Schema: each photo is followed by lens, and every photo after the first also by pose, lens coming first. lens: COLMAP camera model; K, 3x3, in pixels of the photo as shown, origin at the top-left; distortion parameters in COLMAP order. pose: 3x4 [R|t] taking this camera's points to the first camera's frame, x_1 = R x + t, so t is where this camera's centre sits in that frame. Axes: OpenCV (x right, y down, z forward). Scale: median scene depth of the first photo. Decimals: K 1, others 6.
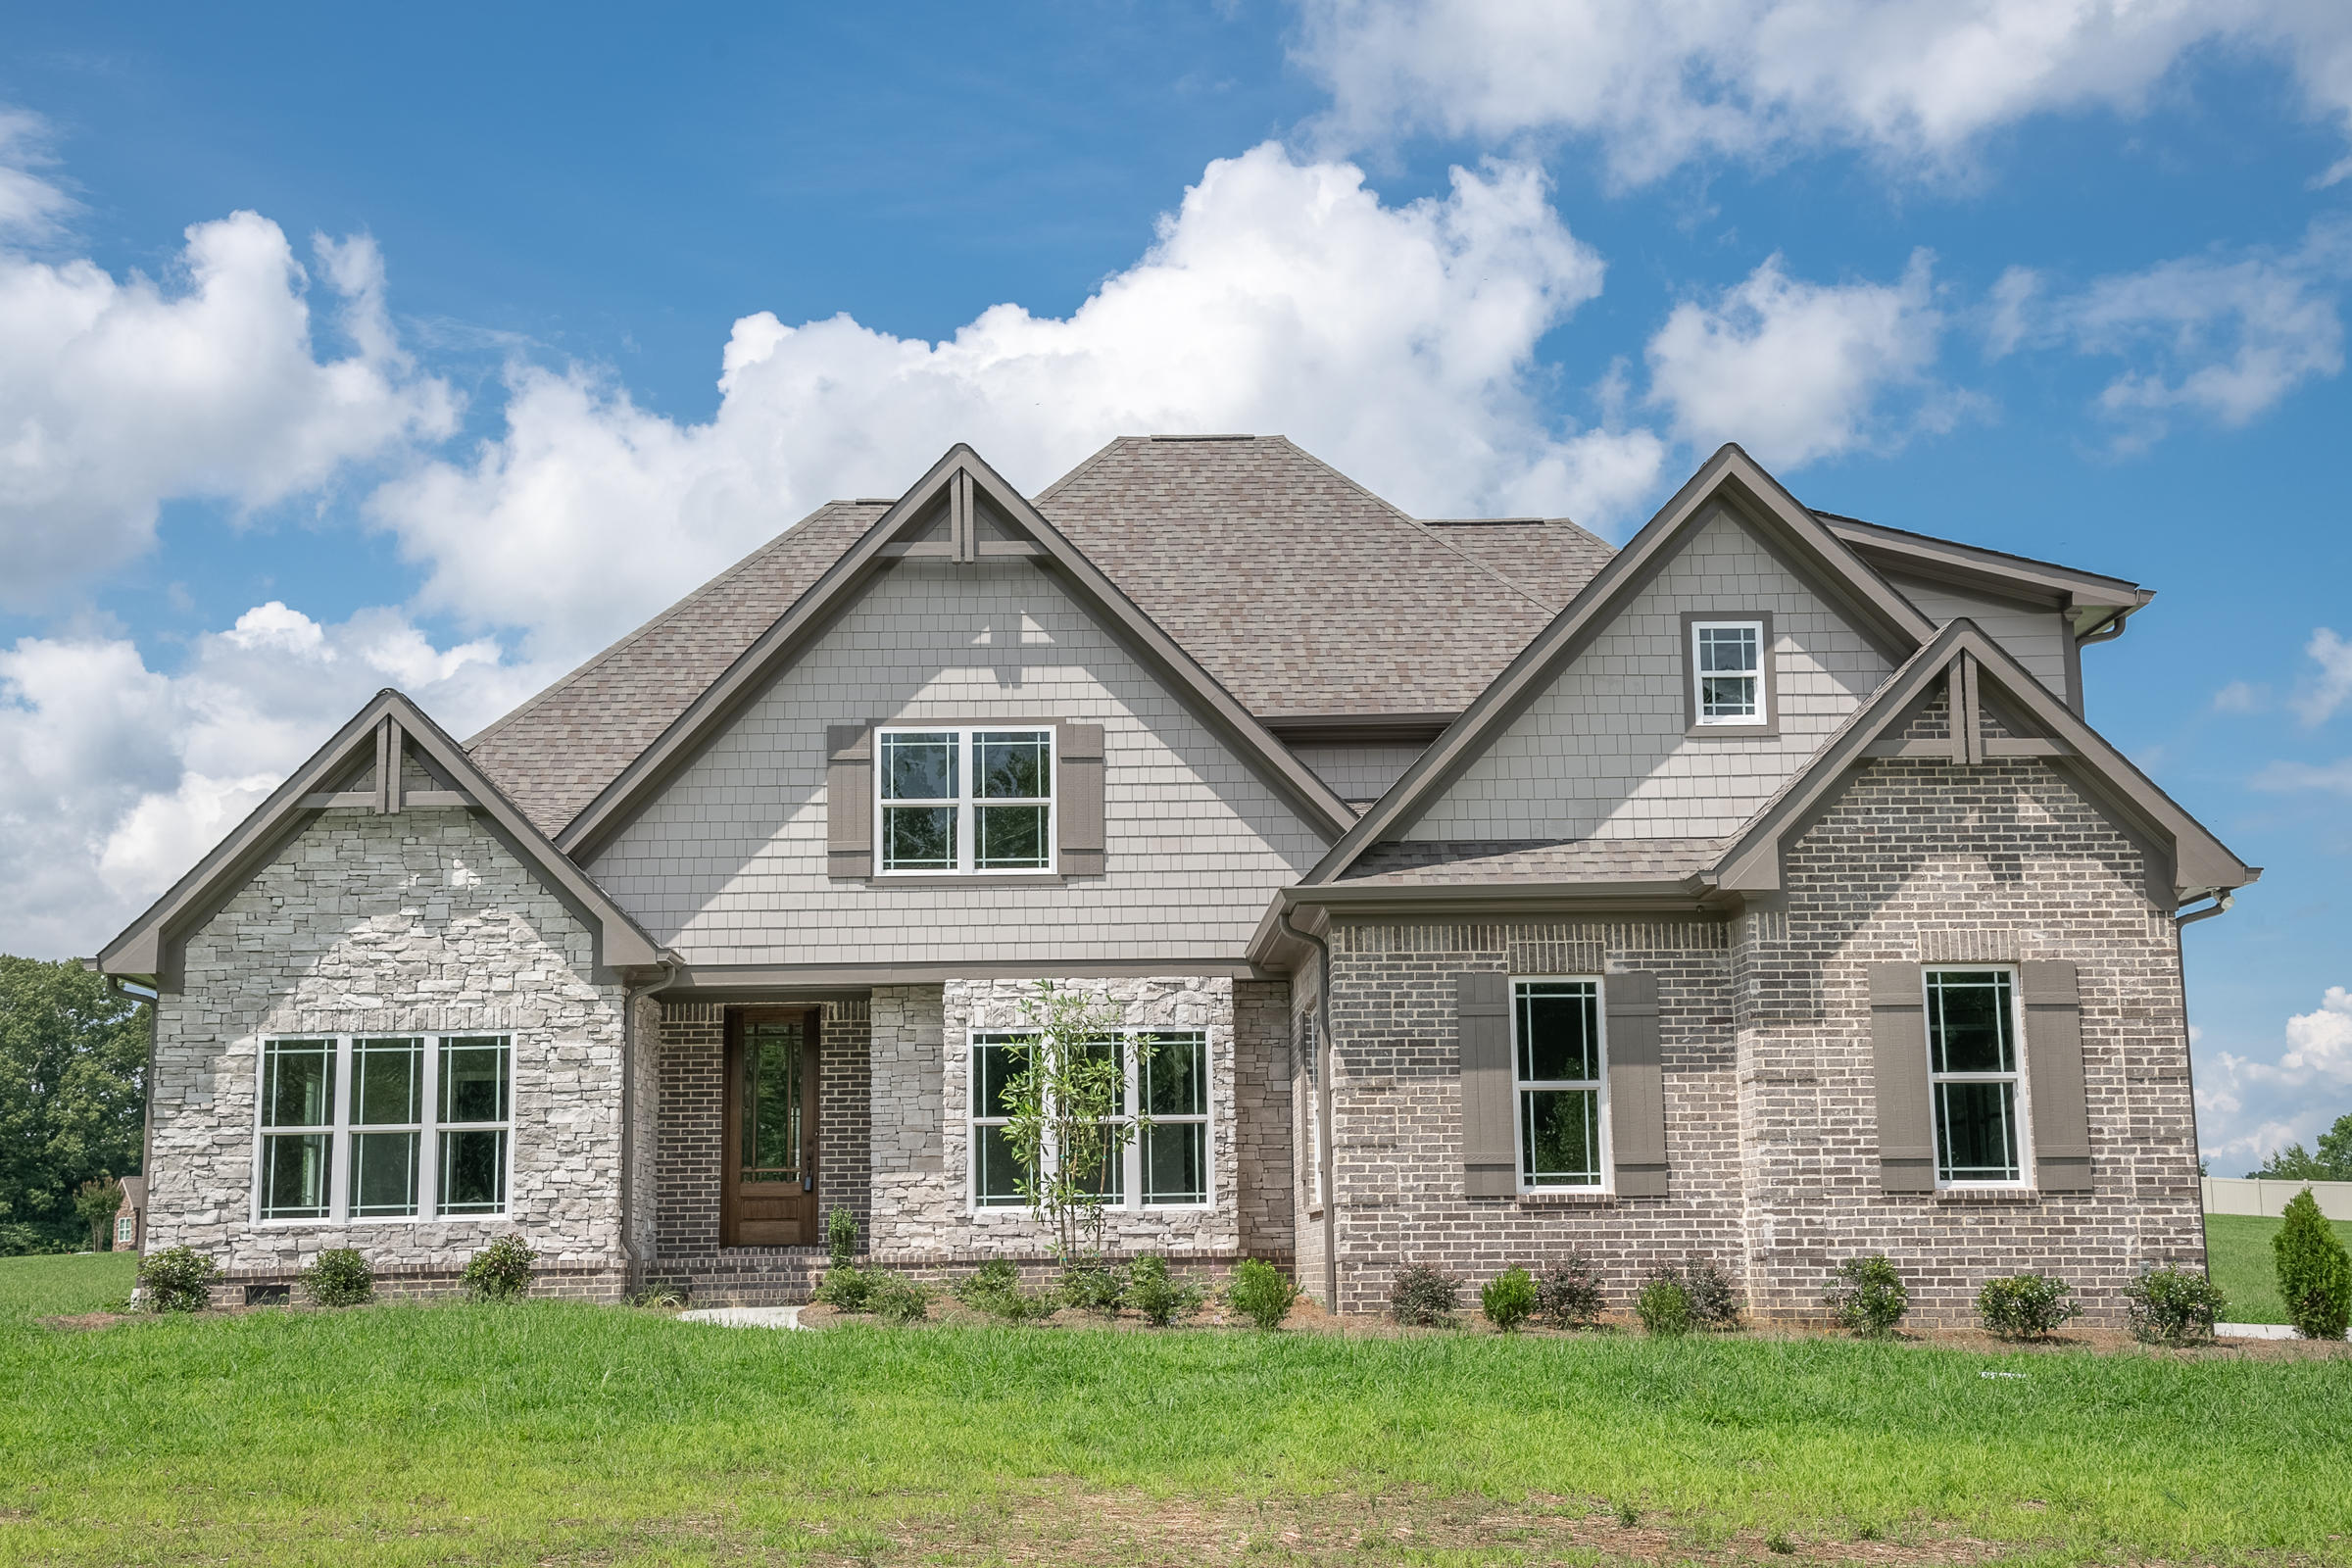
lens RADIAL K [[3037.6, 0, 1169.8], [0, 3037.6, 779.9], [0, 0, 1]] dist [0.114079, 0.000000]
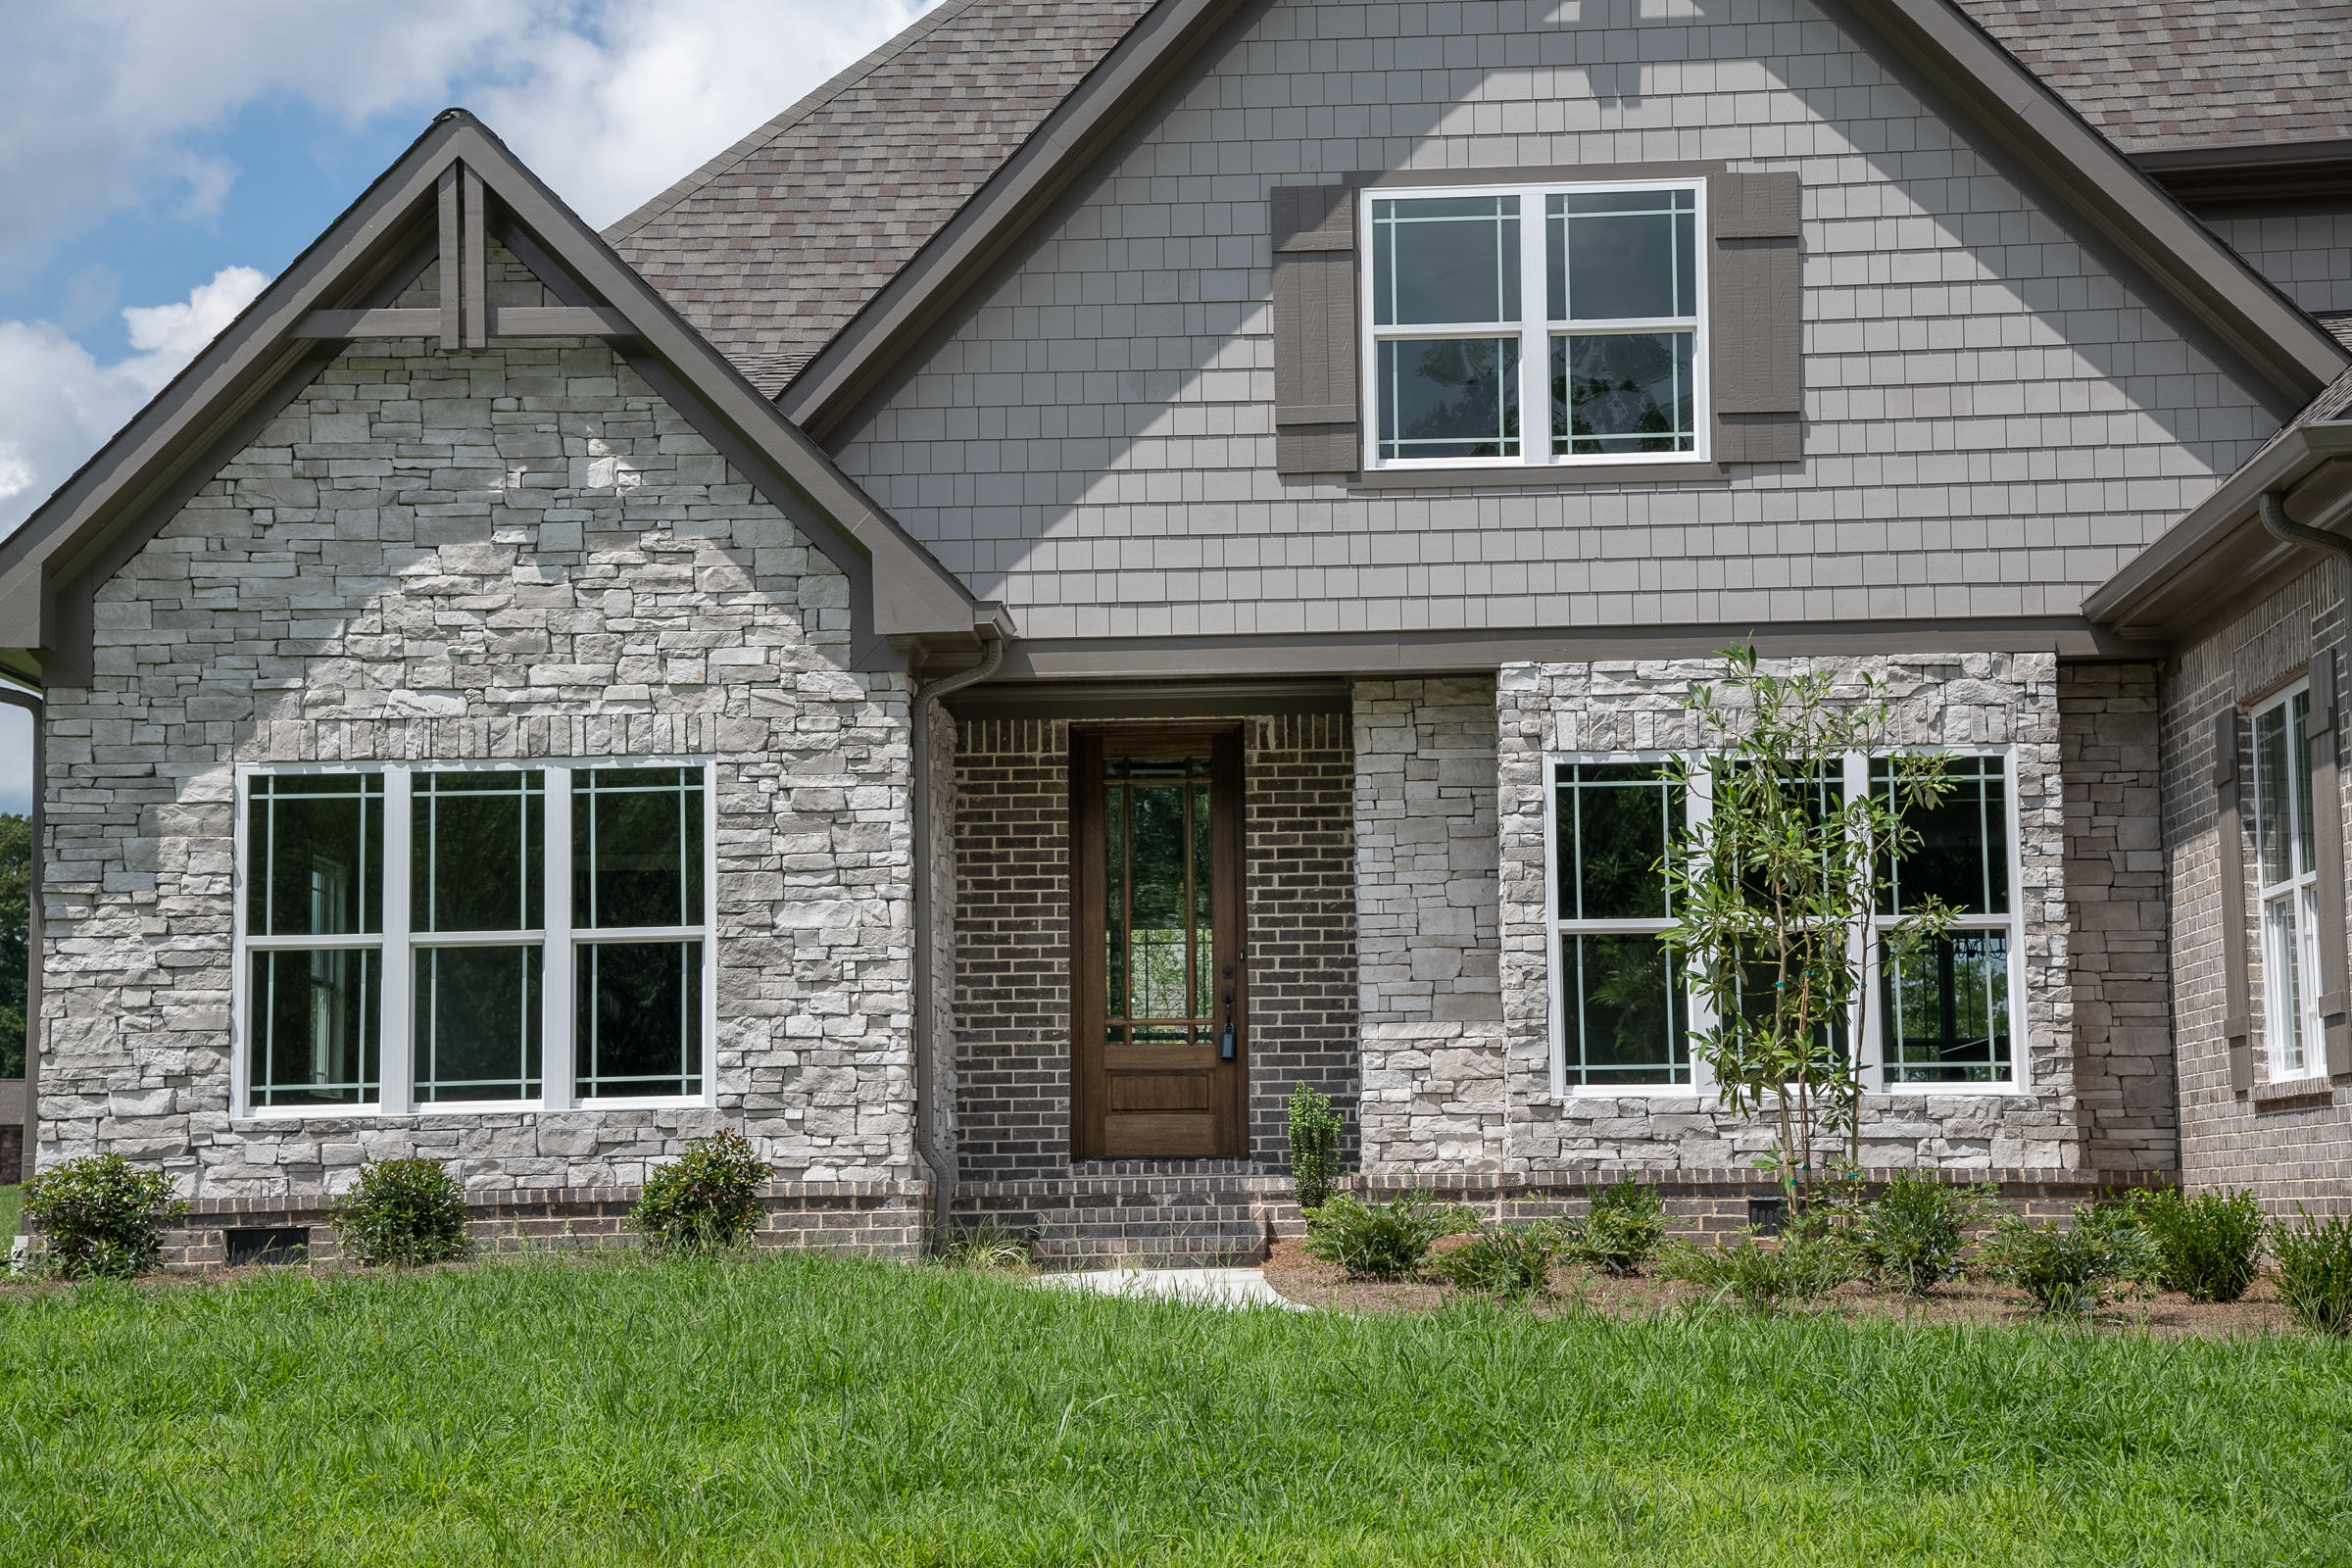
lens RADIAL K [[4357.1, 0, 1186.2], [0, 4357.1, 799.3], [0, 0, 1]] dist [0.404978, 0.000000]
pose [[0.998135, -0.005944, -0.060750, -0.082798], [0.009802, 0.997940, 0.063401, 0.040640], [0.060248, -0.063879, 0.996137, 0.233869]]
